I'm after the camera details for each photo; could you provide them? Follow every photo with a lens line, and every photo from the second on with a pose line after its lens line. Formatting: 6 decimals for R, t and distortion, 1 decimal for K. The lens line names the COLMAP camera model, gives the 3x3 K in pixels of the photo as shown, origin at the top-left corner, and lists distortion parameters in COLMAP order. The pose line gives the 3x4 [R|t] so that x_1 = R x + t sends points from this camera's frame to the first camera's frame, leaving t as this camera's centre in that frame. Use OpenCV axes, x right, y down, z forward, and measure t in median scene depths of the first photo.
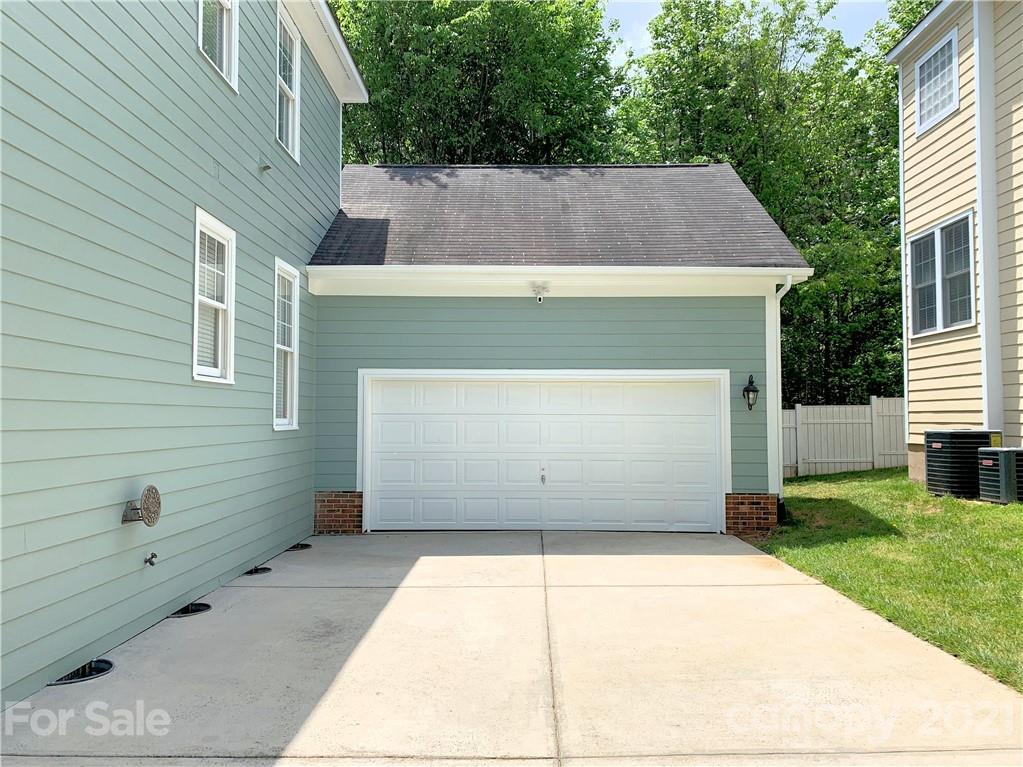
lens RADIAL K [[798.9, 0, 509.7], [0, 798.9, 376.6], [0, 0, 1]] dist [0.067982, -0.080790]
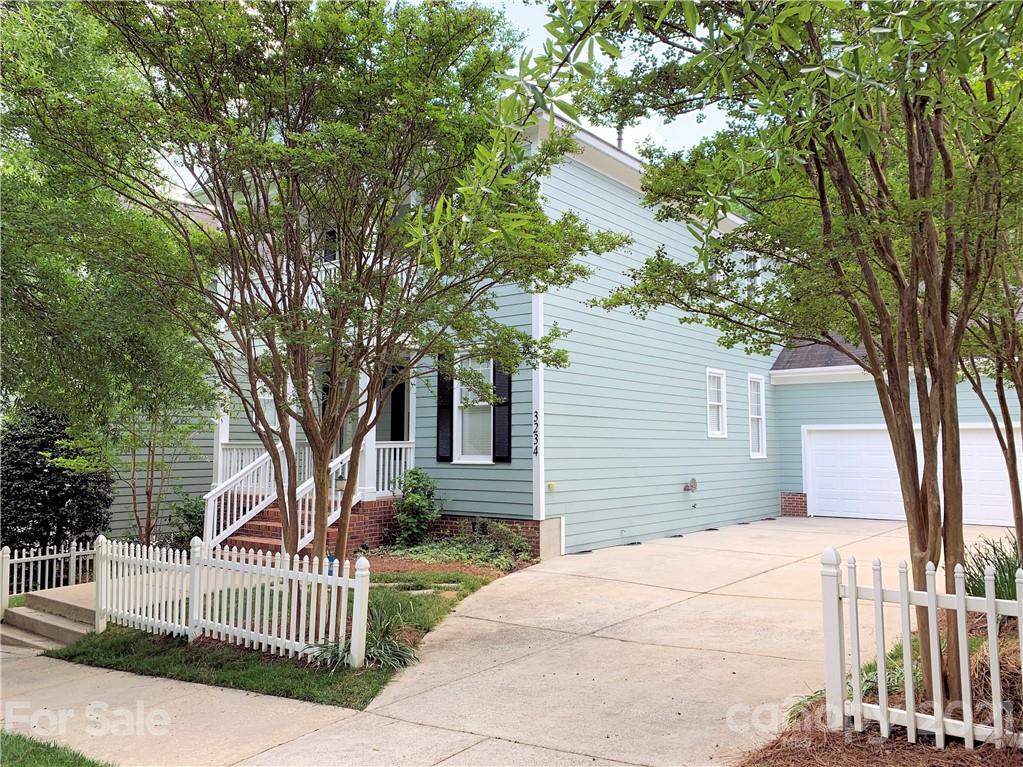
lens RADIAL K [[798.9, 0, 509.7], [0, 798.9, 376.6], [0, 0, 1]] dist [0.067982, -0.080790]
pose [[0.788554, -0.059797, -0.612051, 0.482212], [0.034747, 0.998004, -0.052738, -0.053449], [0.613983, 0.020320, 0.789058, -0.990805]]
